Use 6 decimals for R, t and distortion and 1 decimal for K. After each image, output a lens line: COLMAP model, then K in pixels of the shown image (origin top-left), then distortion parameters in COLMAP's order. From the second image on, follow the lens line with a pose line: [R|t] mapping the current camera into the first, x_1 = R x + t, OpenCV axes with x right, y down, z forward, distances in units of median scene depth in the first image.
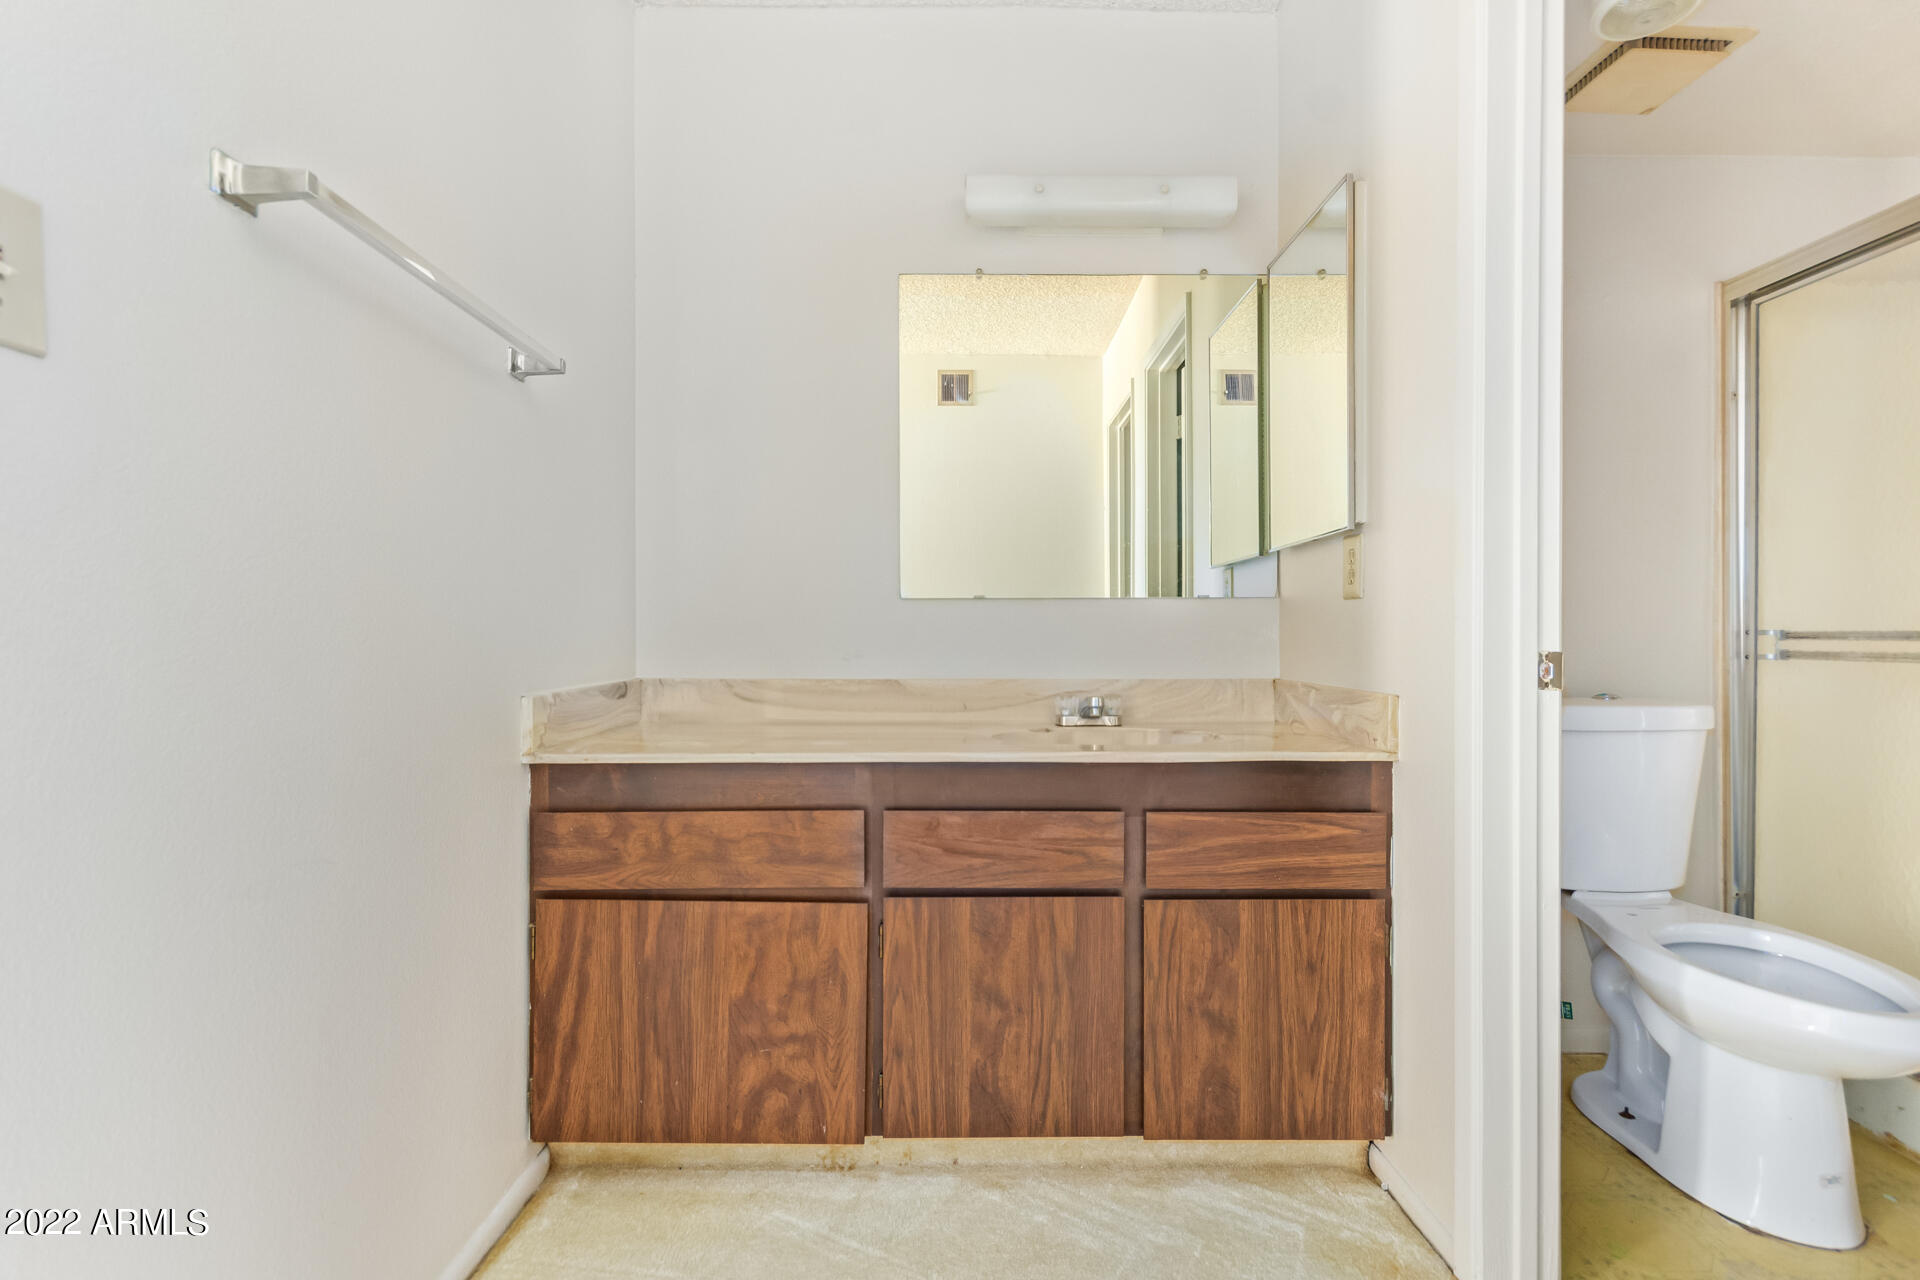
lens RADIAL K [[891.7, 0, 956.7], [0, 891.7, 644.9], [0, 0, 1]] dist [0.001031, 0.002124]
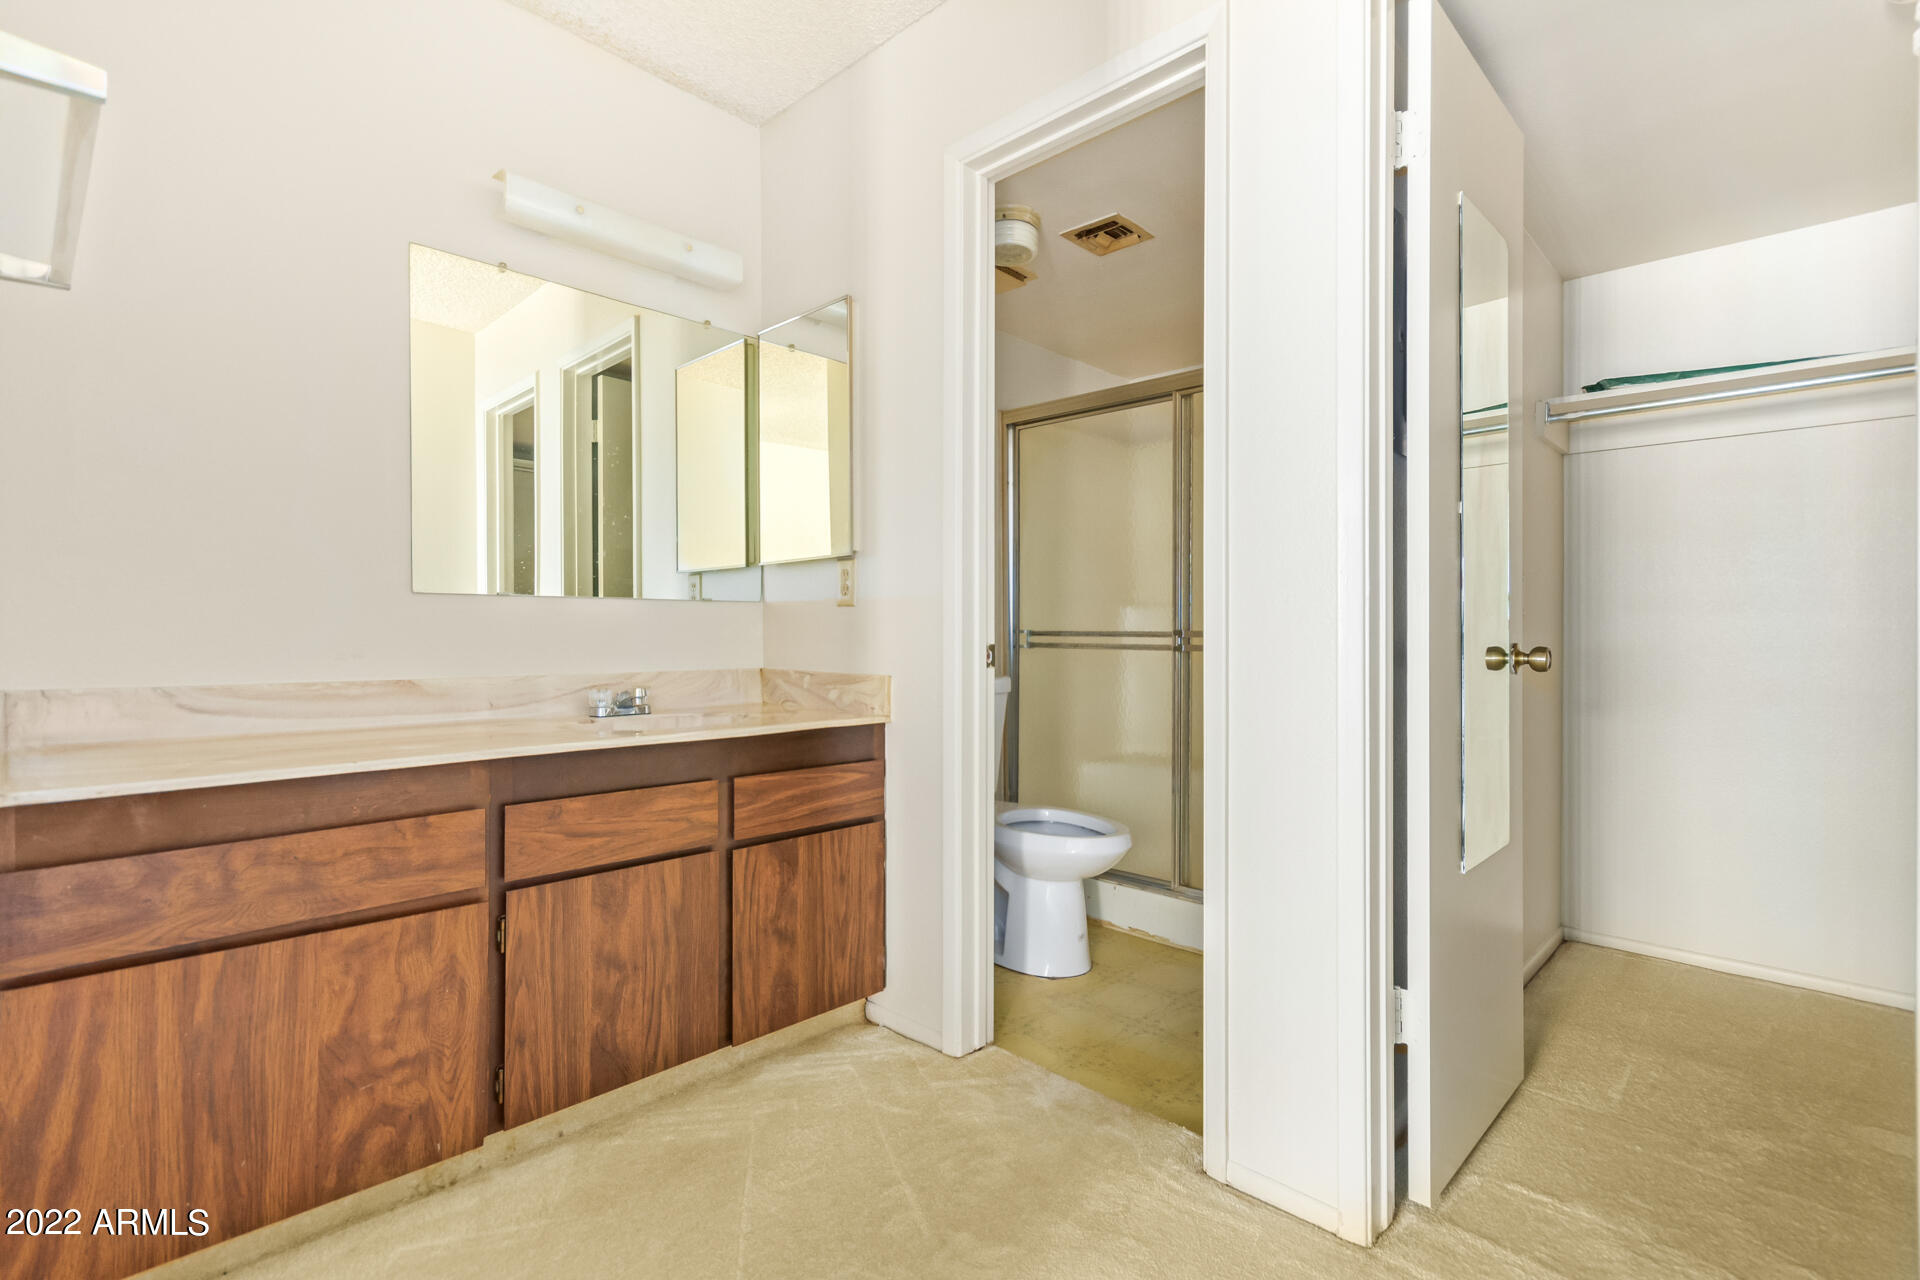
lens RADIAL K [[891.7, 0, 971.8], [0, 891.7, 638.3], [0, 0, 1]] dist [0.001031, 0.002124]
pose [[0.695244, -0.002407, 0.718769, -0.437190], [0.003758, 0.999993, -0.000286, -0.002458], [-0.718764, 0.002900, 0.695249, -0.083752]]
